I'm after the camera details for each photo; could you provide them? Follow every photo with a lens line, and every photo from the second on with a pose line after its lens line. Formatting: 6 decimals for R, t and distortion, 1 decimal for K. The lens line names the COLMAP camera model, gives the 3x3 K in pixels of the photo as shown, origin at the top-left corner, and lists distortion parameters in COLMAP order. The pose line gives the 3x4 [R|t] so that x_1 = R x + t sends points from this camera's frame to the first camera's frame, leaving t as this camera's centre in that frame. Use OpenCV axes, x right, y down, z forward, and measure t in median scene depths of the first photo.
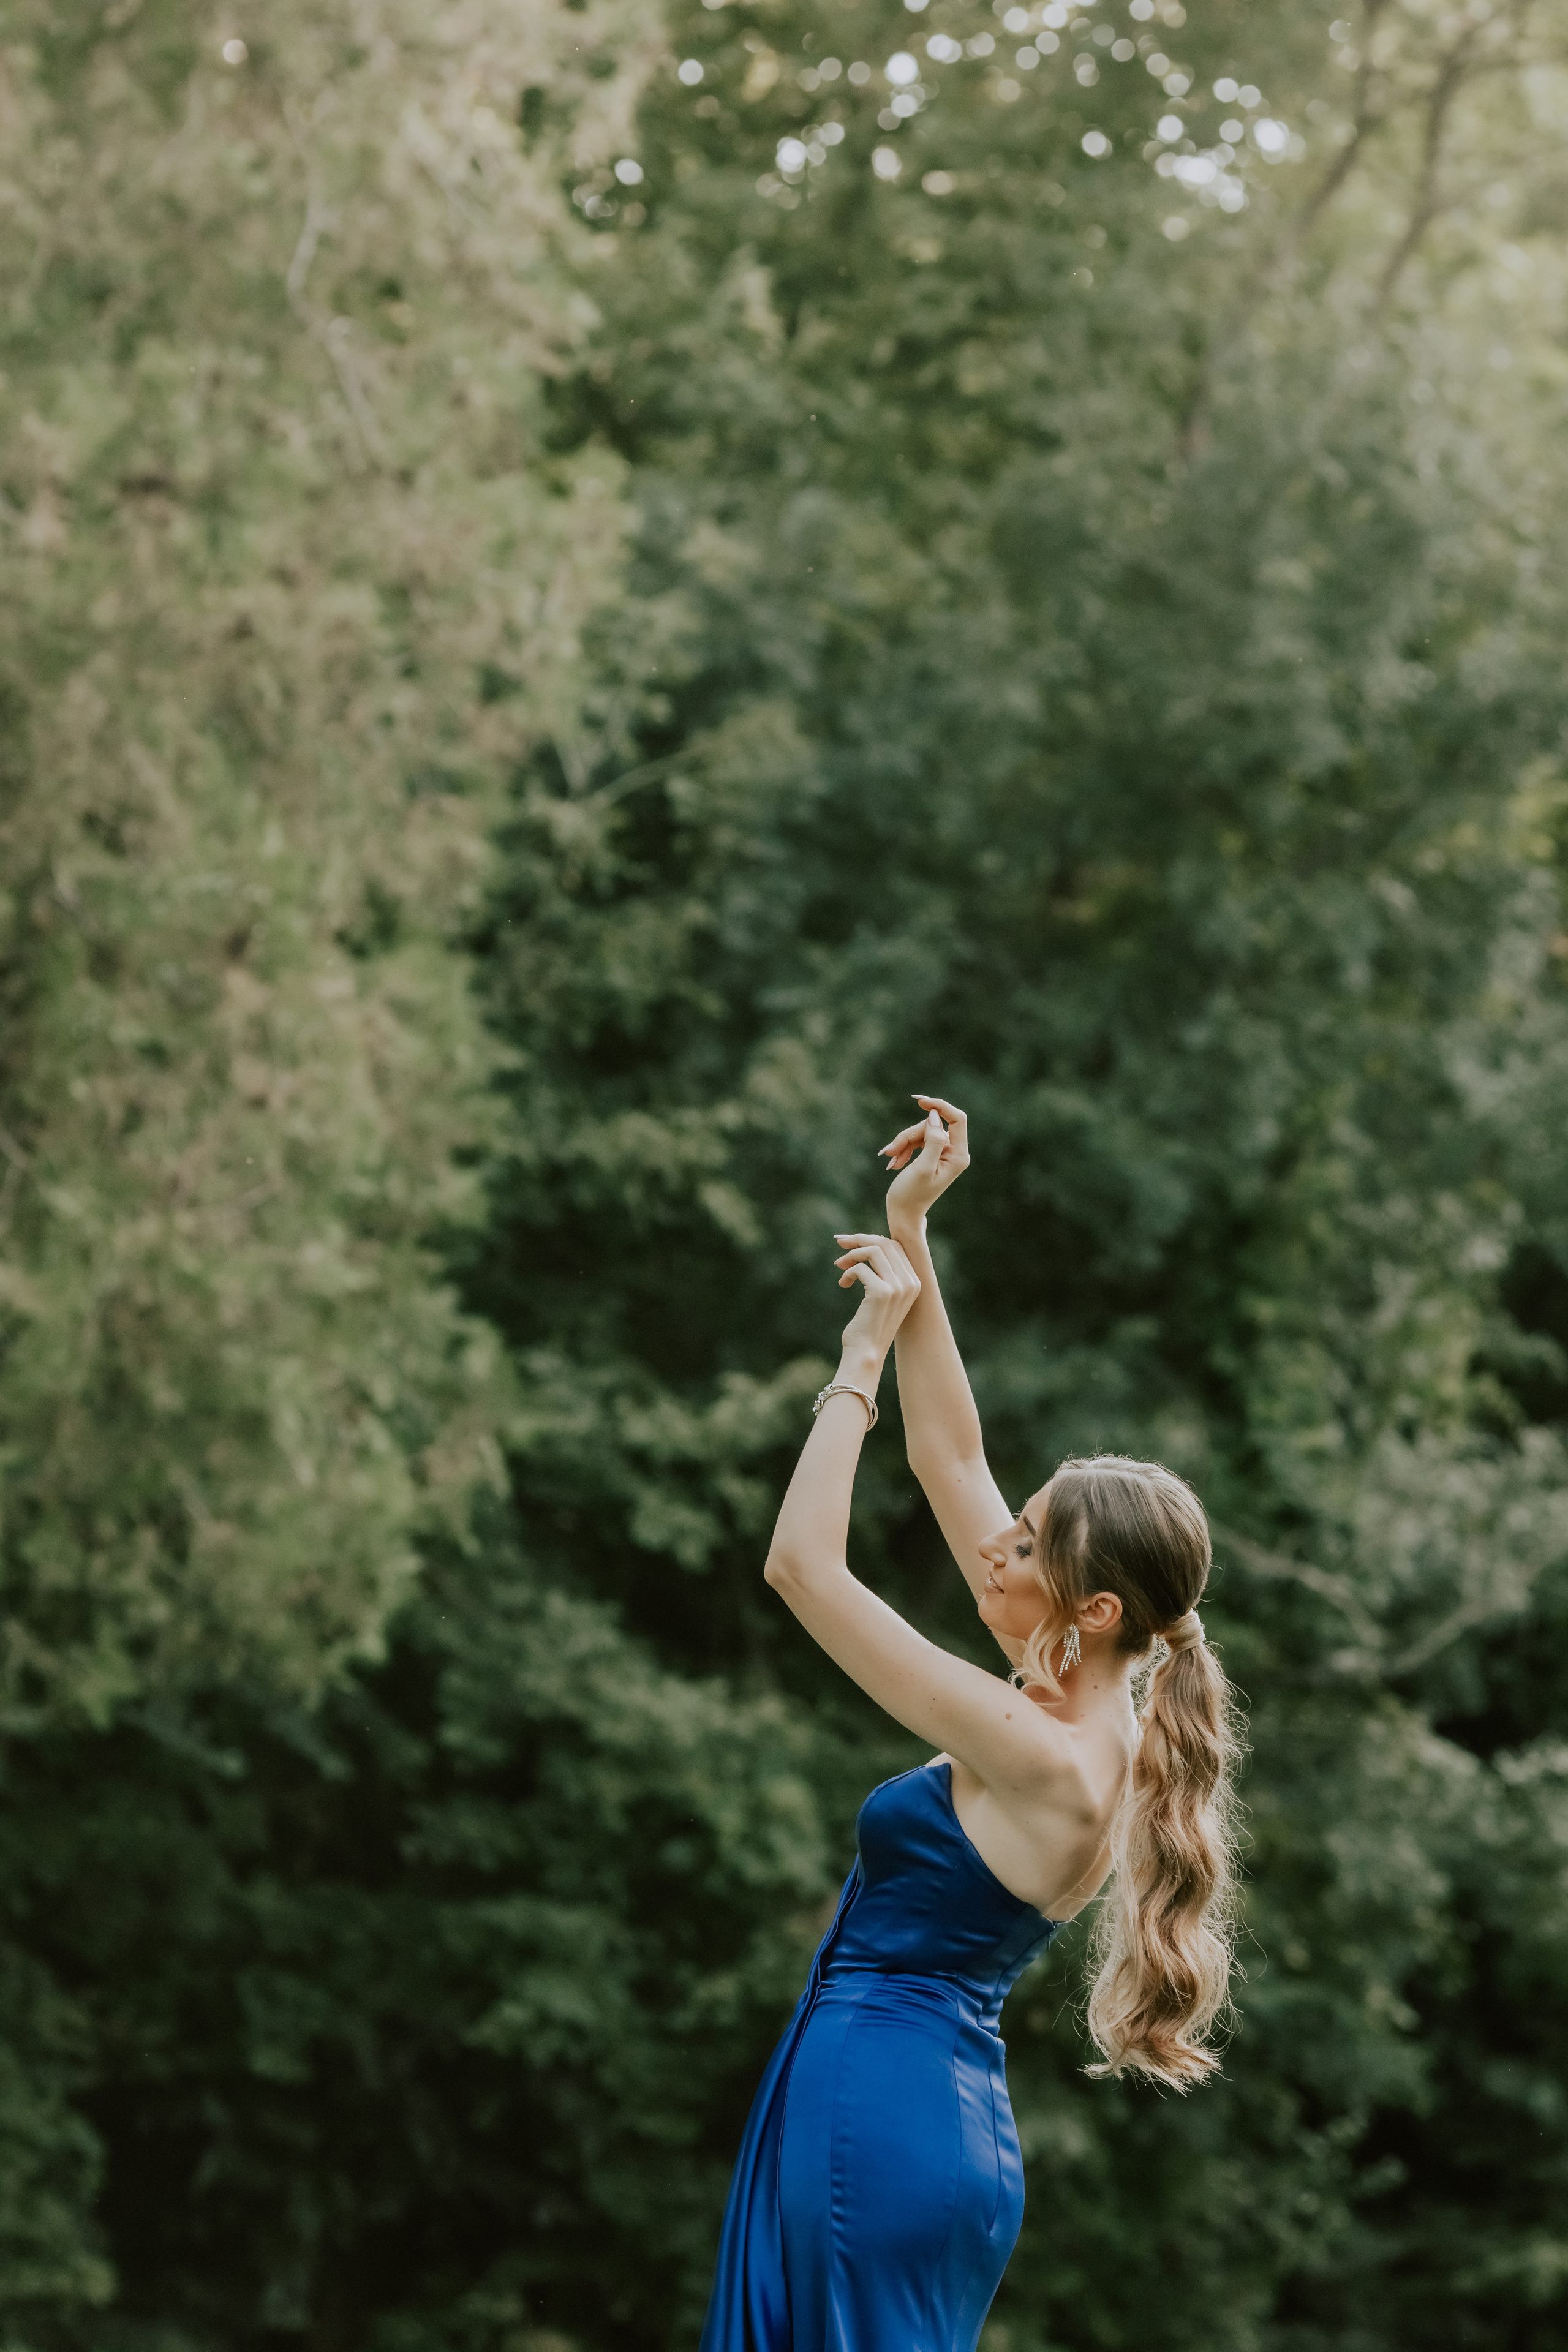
lens RADIAL K [[9898.4, 0, 783.7], [0, 9898.4, 1177.9], [0, 0, 1]] dist [-0.182625, 0.000000]
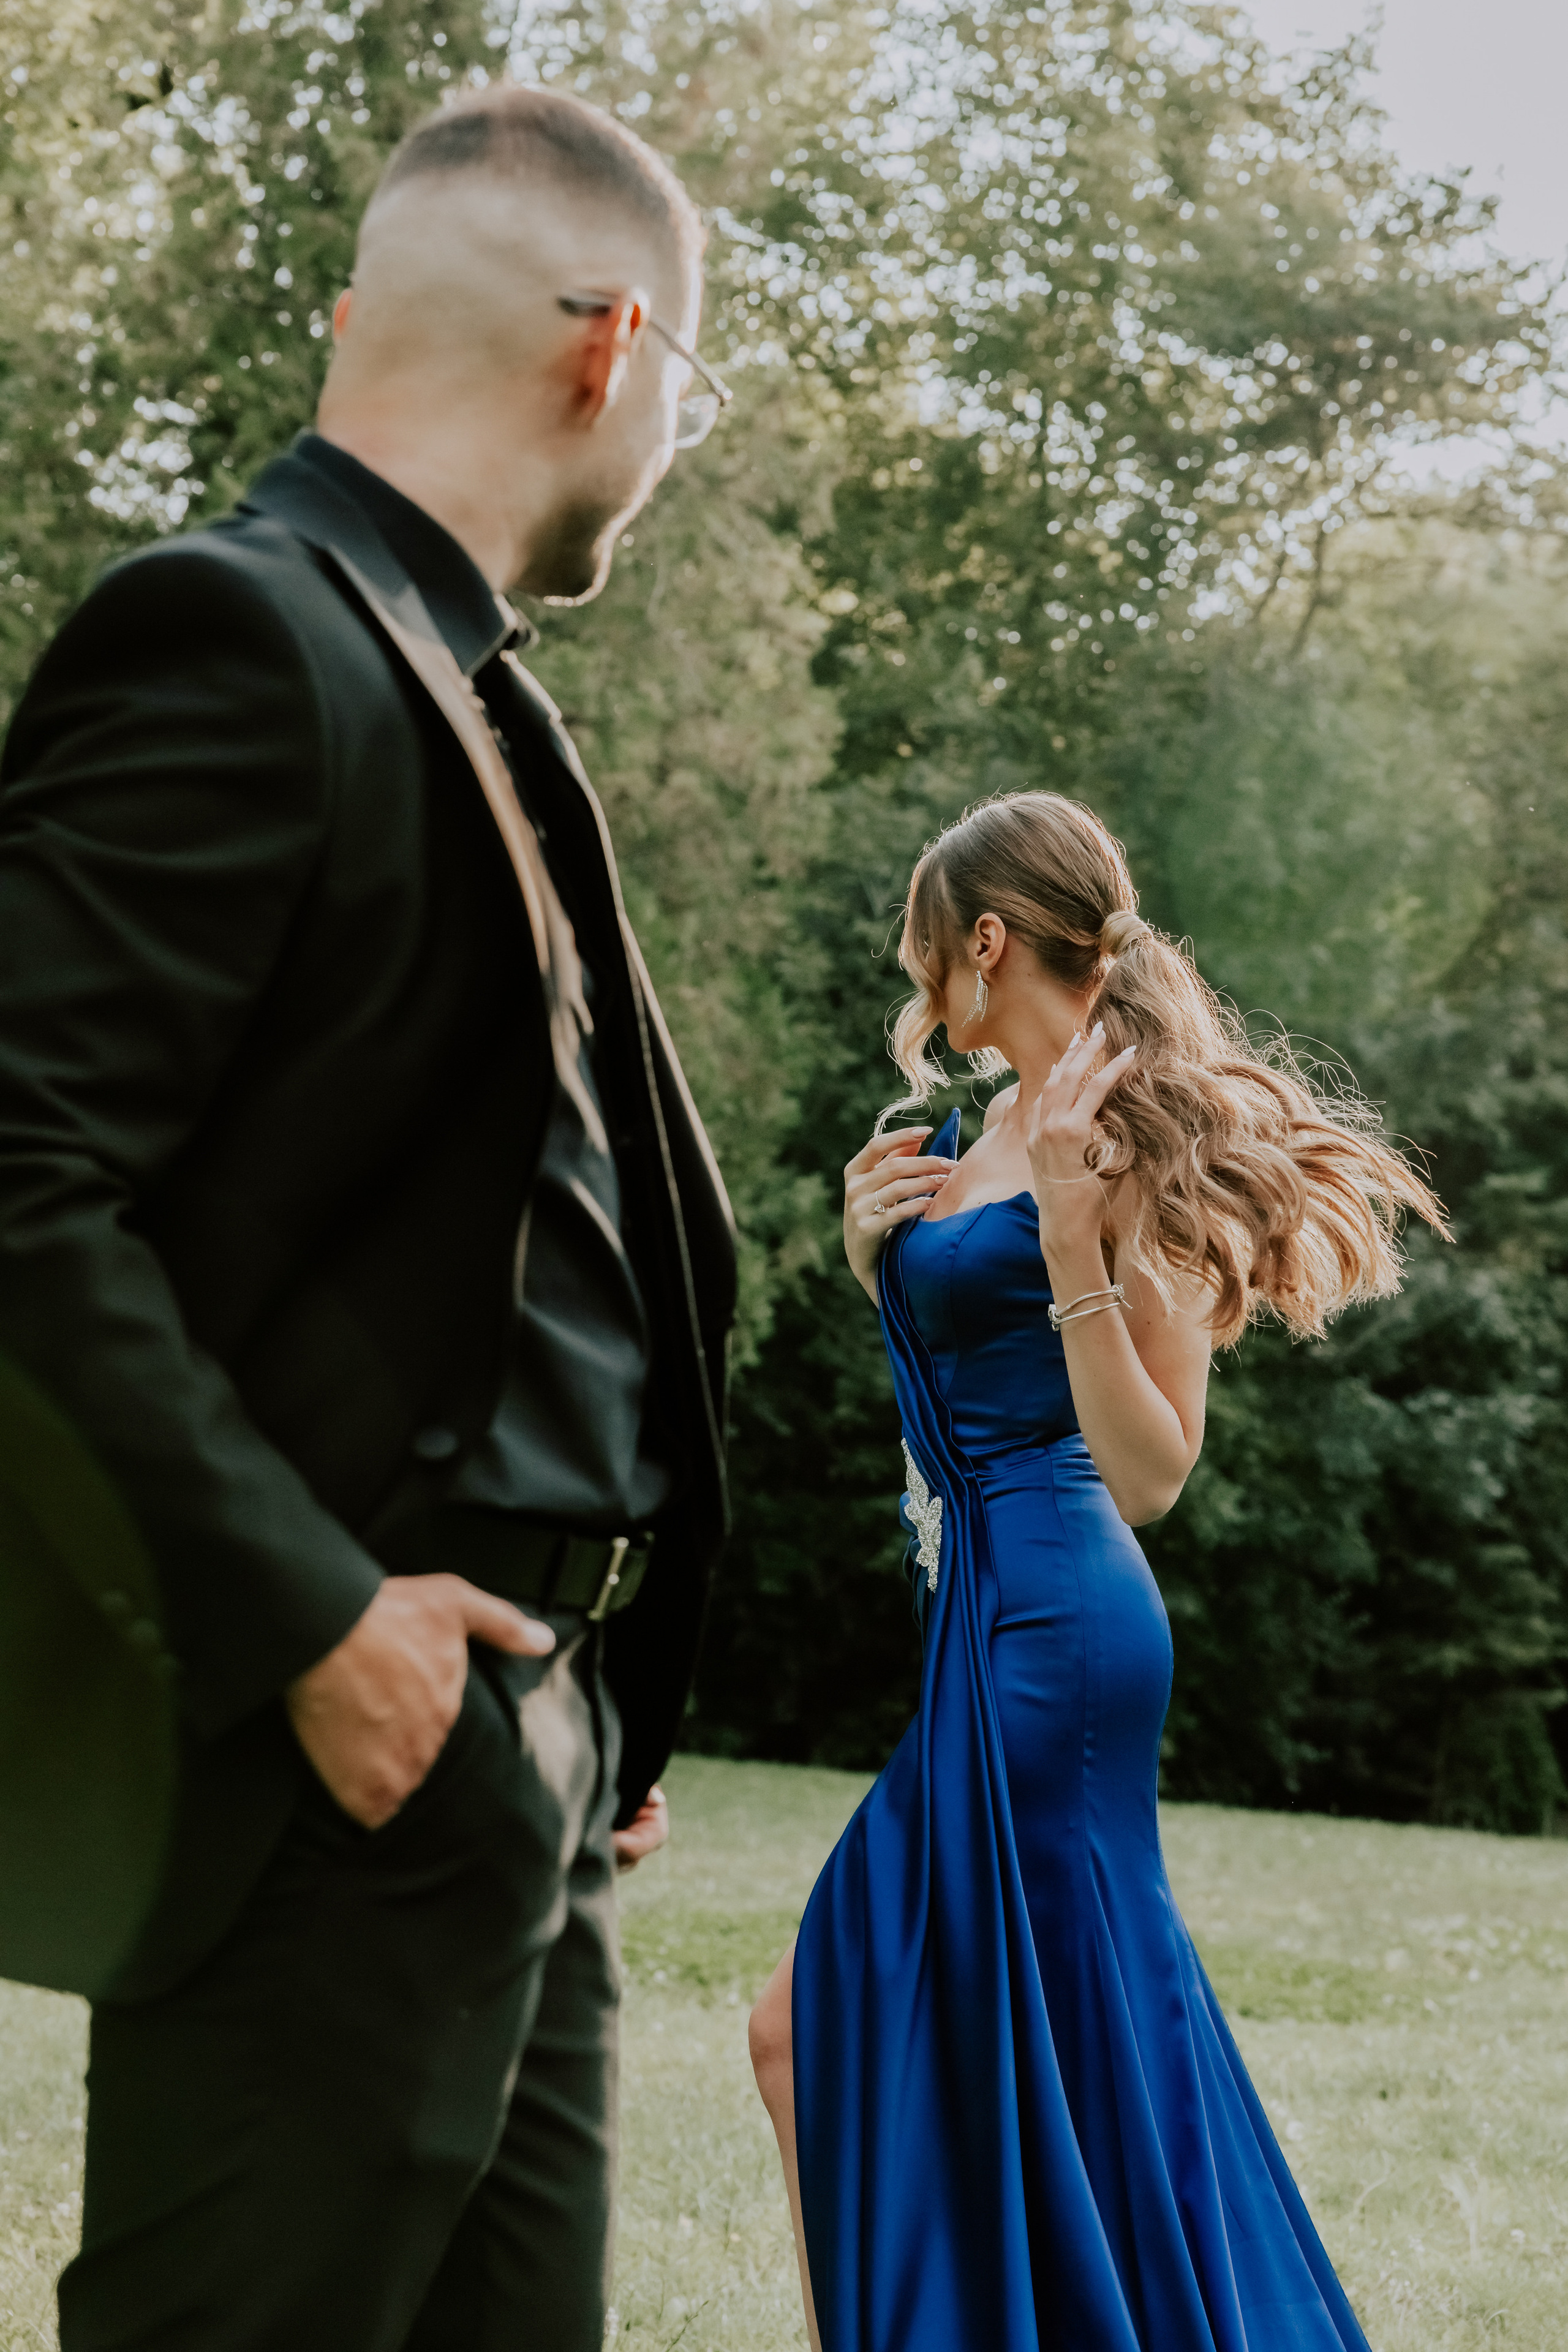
lens RADIAL K [[4127.5, 0, 758.1], [0, 4127.5, 1172.7], [0, 0, 1]] dist [0.003405, 0.000000]
pose [[0.993305, -0.057655, -0.100103, 0.031904], [0.056597, 0.998307, -0.013377, 0.019287], [0.100705, 0.007622, 0.994887, 0.193442]]
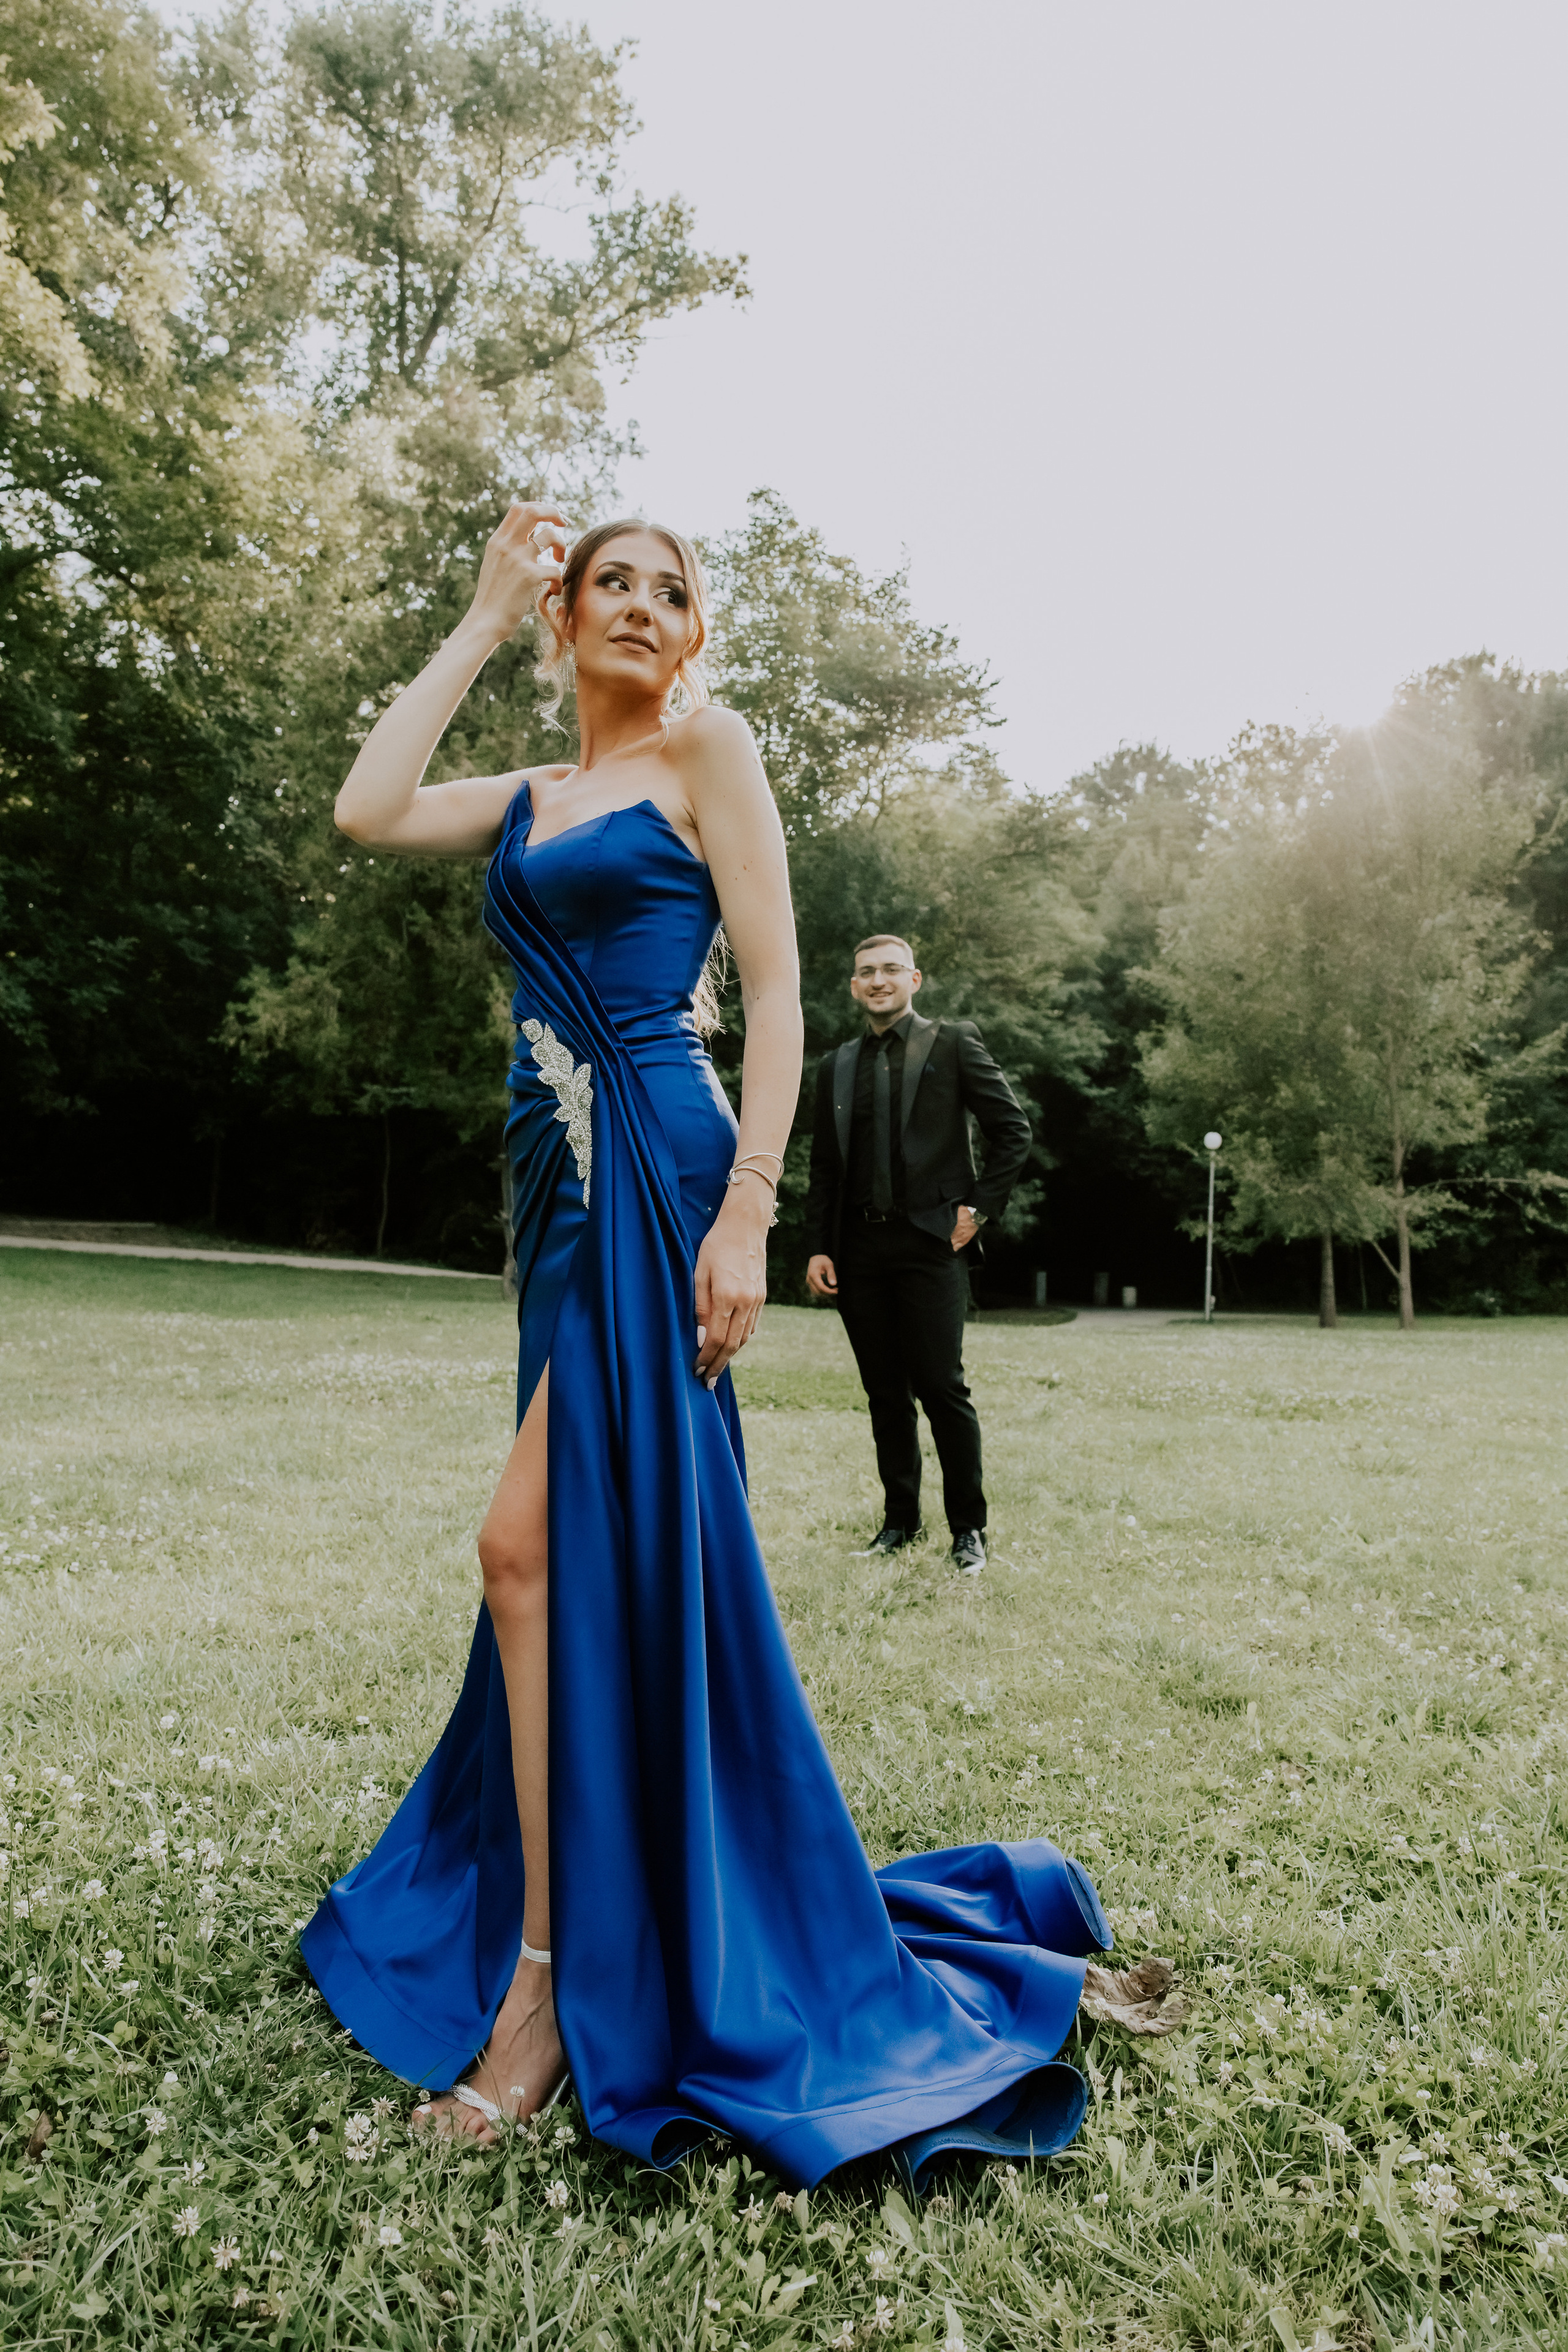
lens RADIAL K [[1605.2, 0, 782.8], [0, 1605.2, 1172.8], [0, 0, 1]] dist [0.023481, -0.008650]
pose [[0.998415, -0.049247, -0.027255, 0.031990], [0.050752, 0.997047, 0.057625, 0.027942], [0.024337, -0.058917, 0.997966, 0.248837]]
